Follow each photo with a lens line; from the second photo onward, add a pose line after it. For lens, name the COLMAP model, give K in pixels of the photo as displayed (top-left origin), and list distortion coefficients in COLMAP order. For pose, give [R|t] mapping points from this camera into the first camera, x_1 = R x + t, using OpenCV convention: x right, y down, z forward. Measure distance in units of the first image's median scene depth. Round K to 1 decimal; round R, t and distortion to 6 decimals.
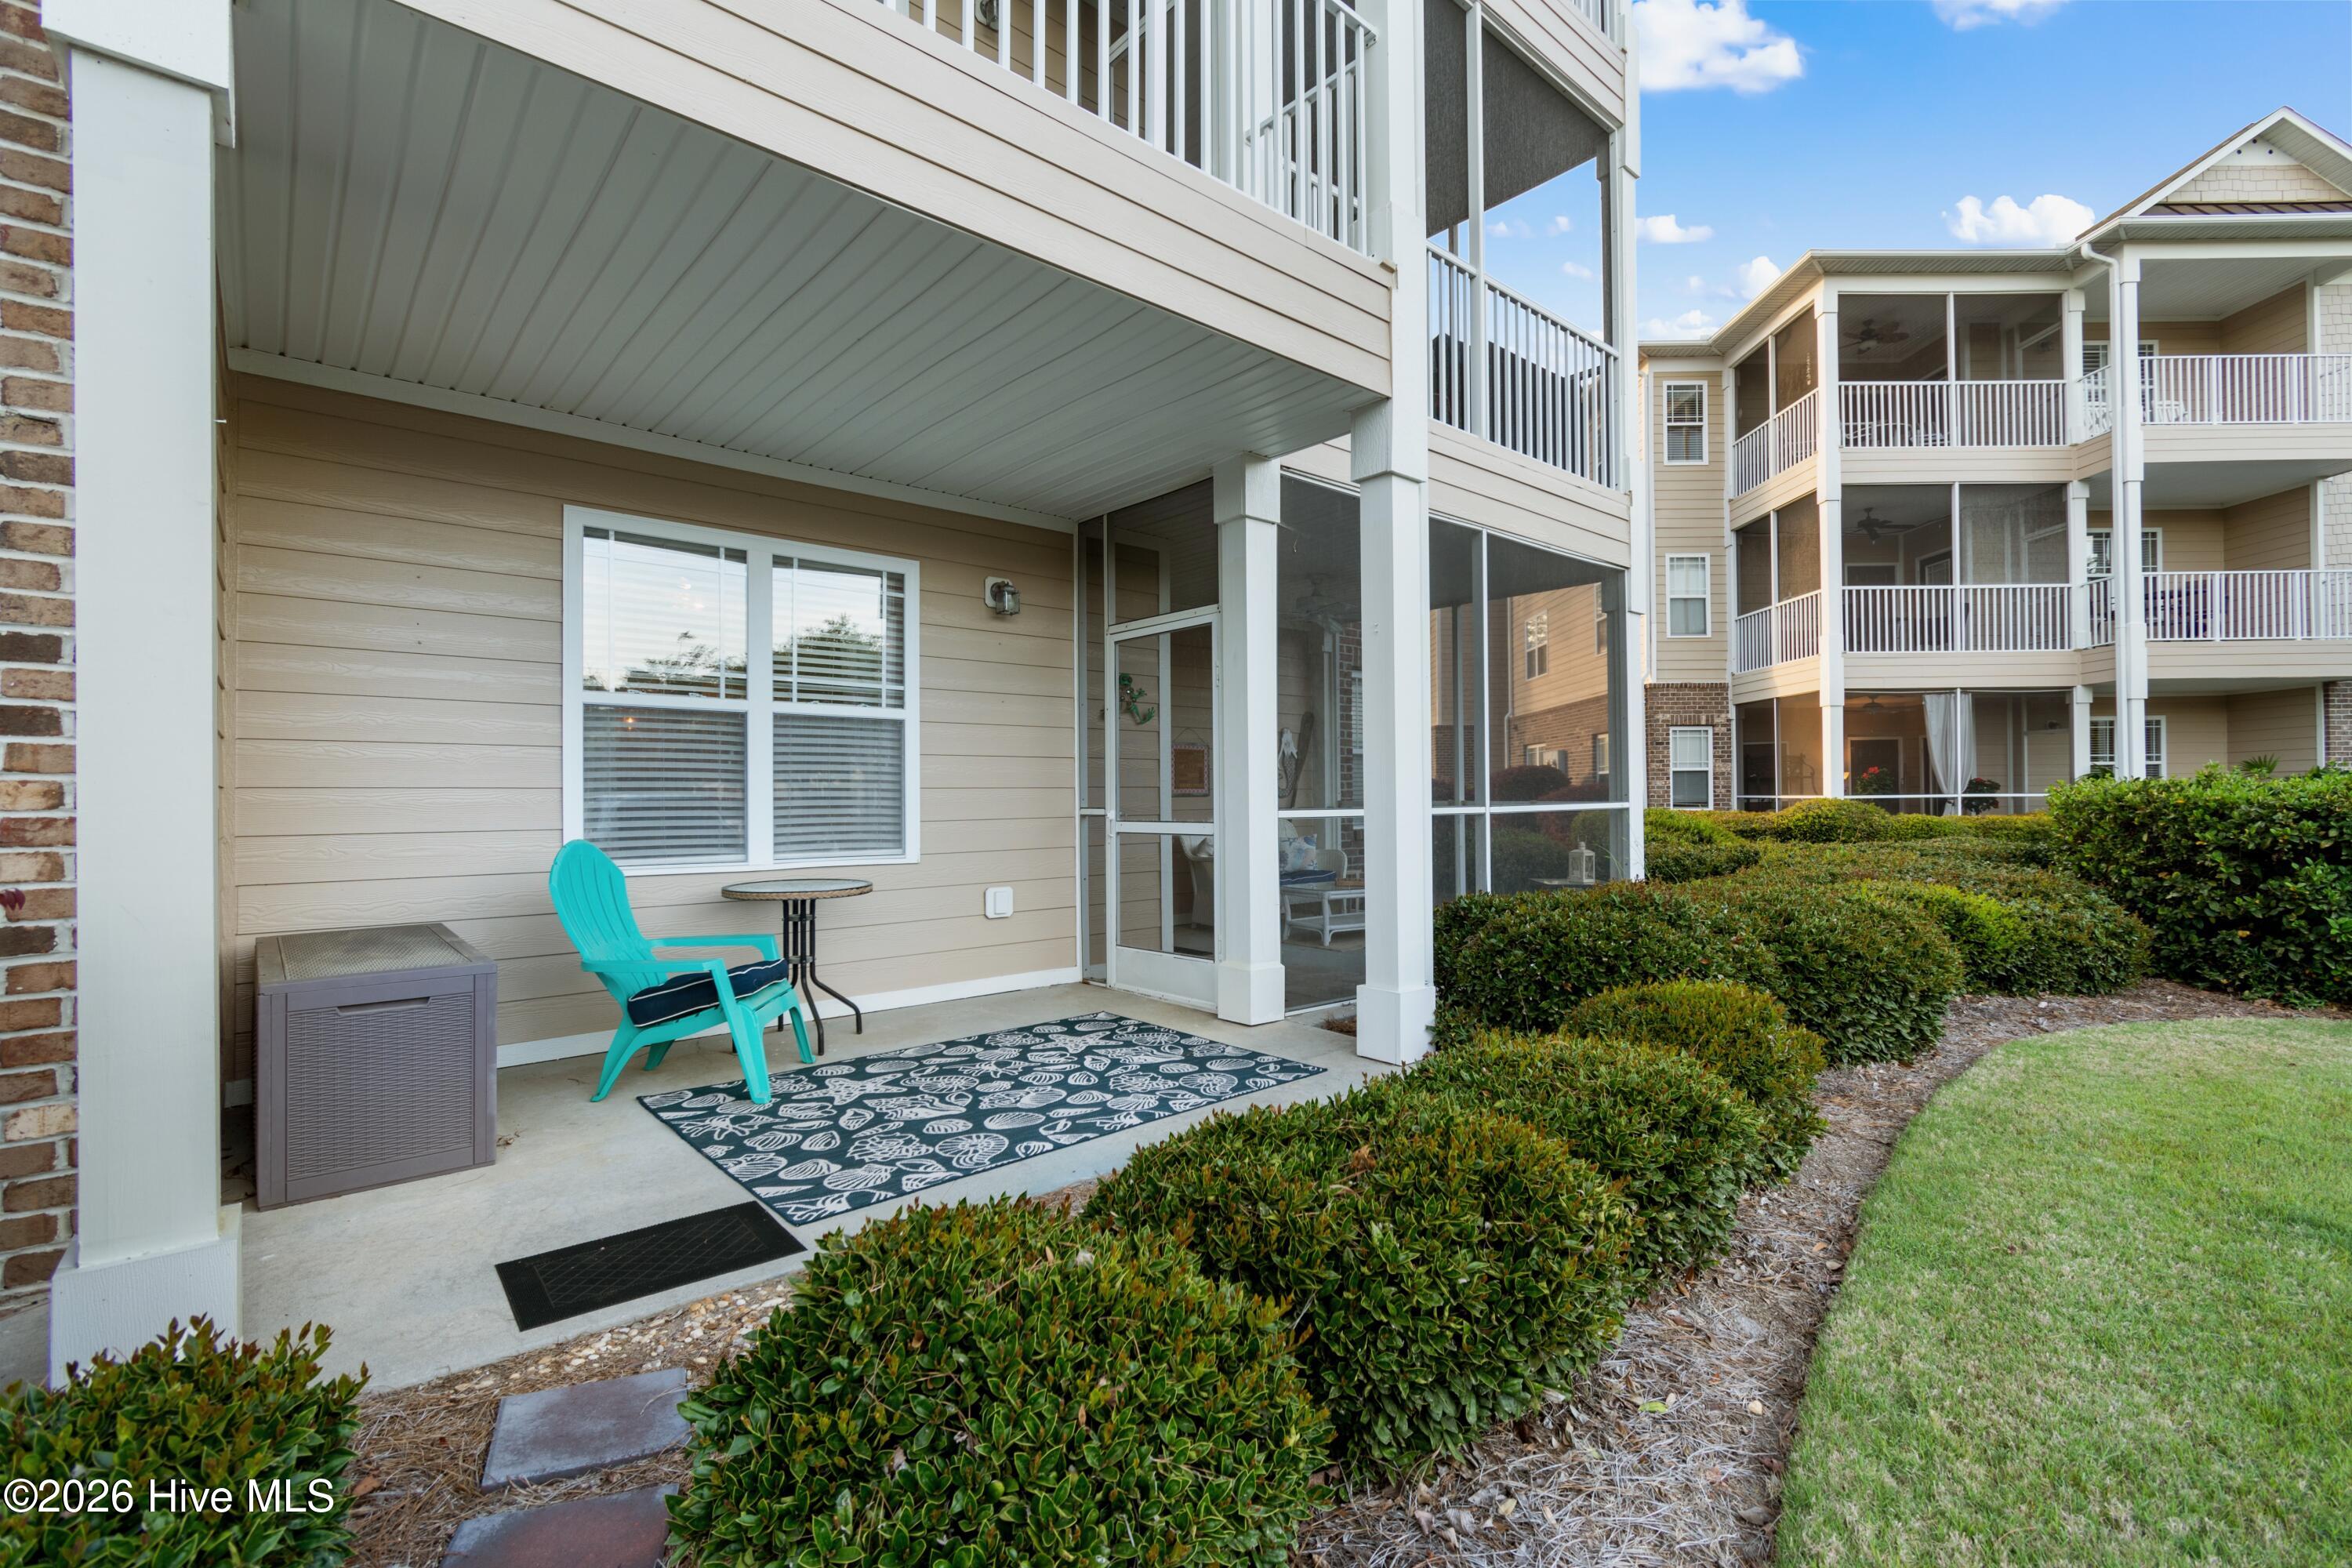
lens RADIAL K [[1037.8, 0, 1190.1], [0, 1037.8, 789.2], [0, 0, 1]] dist [0.000848, 0.000162]
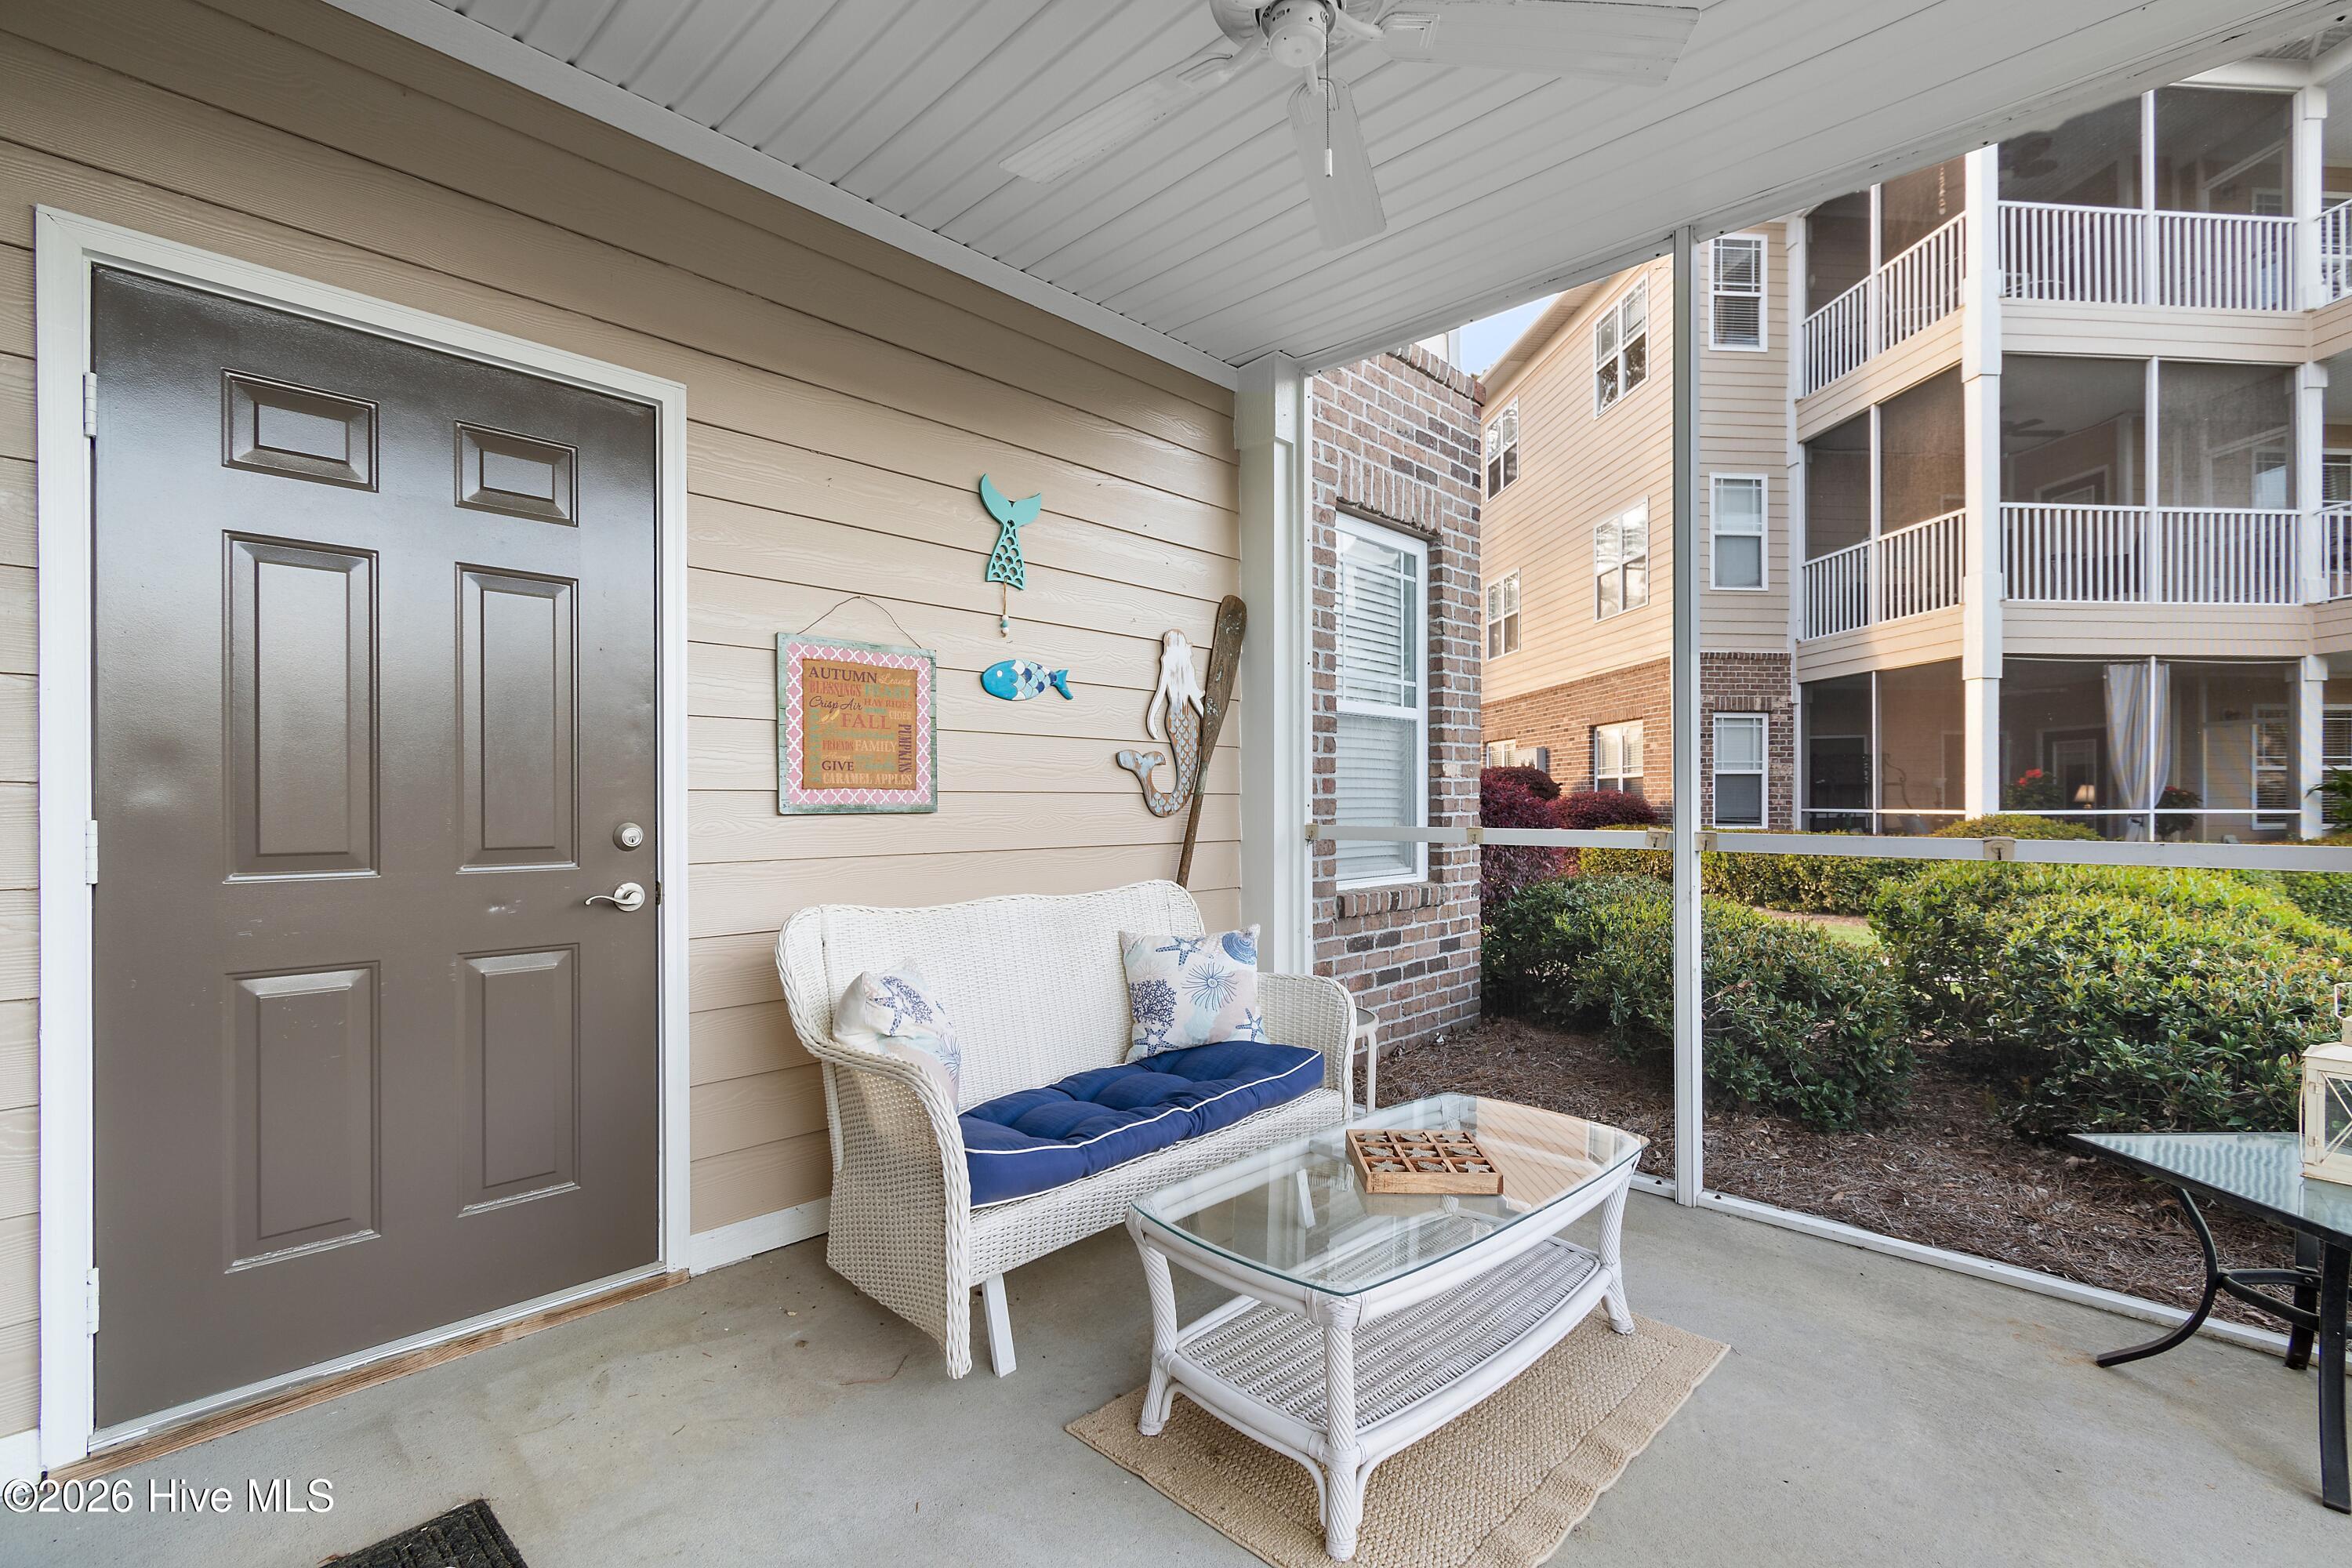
lens RADIAL K [[1037.8, 0, 1190.1], [0, 1037.8, 789.2], [0, 0, 1]] dist [0.000848, 0.000162]
pose [[0.995510, 0.007680, 0.094346, 0.037312], [-0.007136, 0.999956, -0.006104, 0.000055], [-0.094389, 0.005403, 0.995521, 0.370652]]
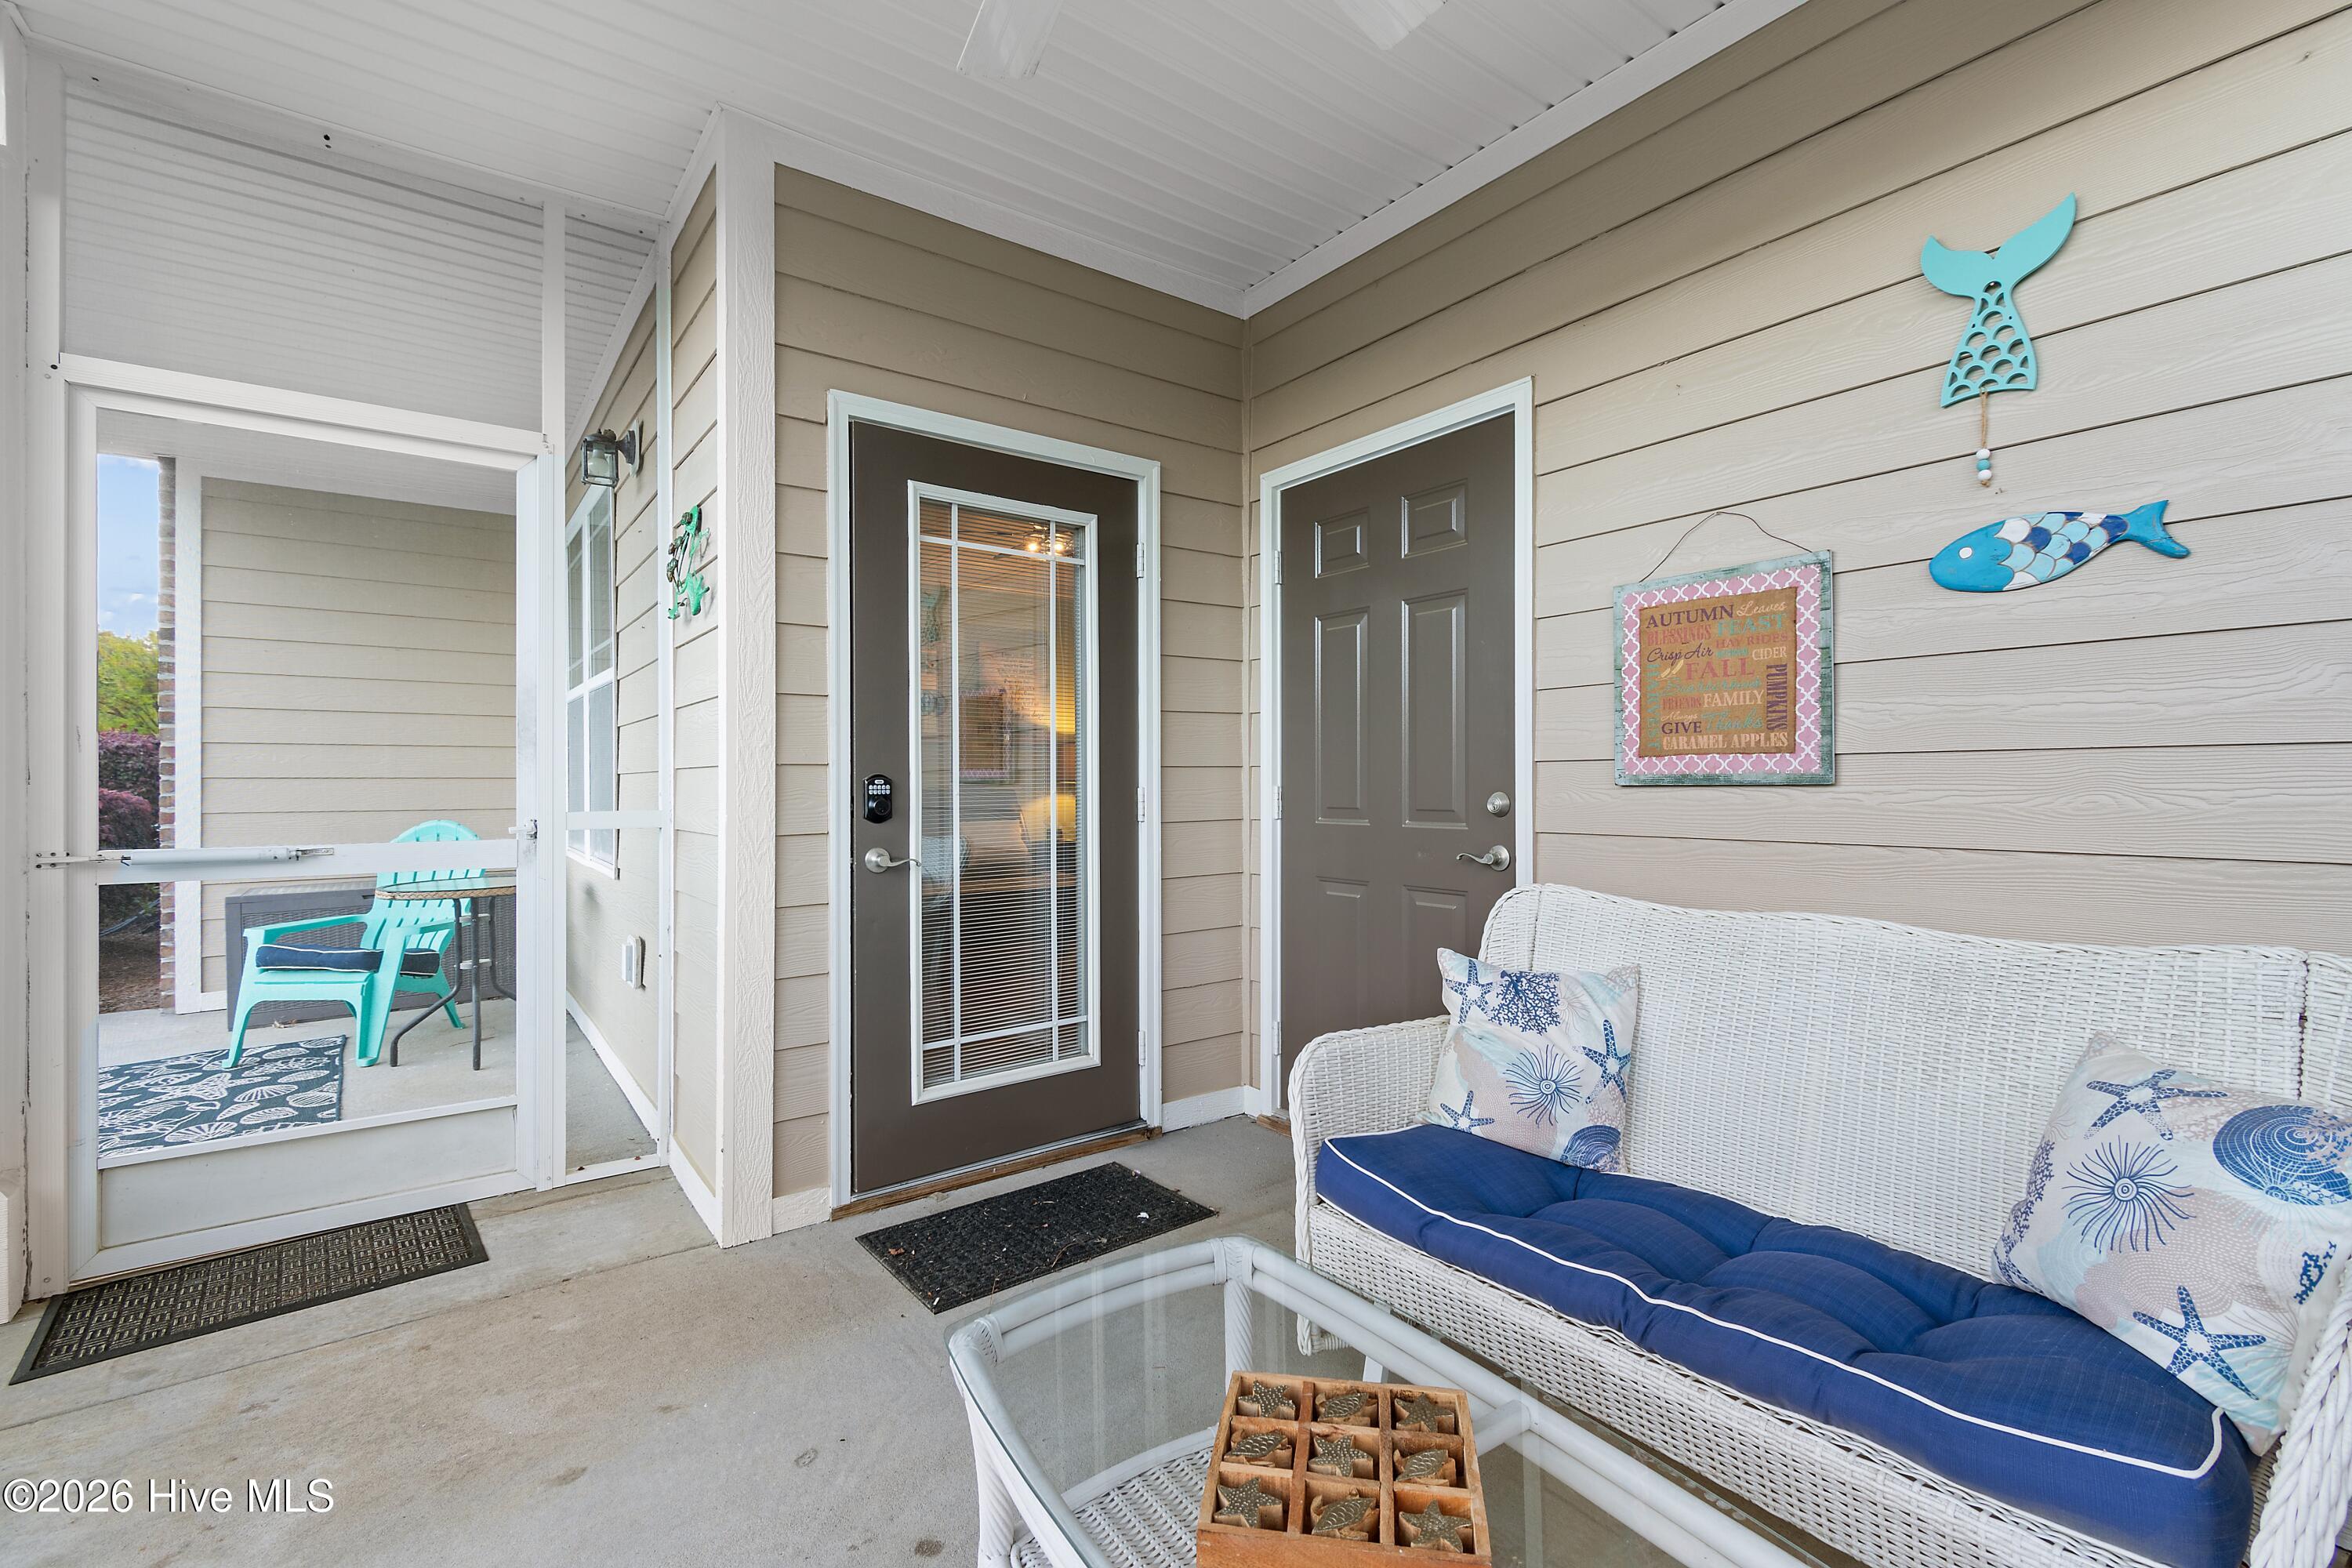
lens RADIAL K [[1037.8, 0, 1190.1], [0, 1037.8, 789.2], [0, 0, 1]] dist [0.000848, 0.000162]
pose [[-0.077286, 0.009242, -0.996966, 0.138548], [0.005919, 0.999944, 0.008810, 0.002262], [0.996991, -0.005220, -0.077336, 0.485234]]
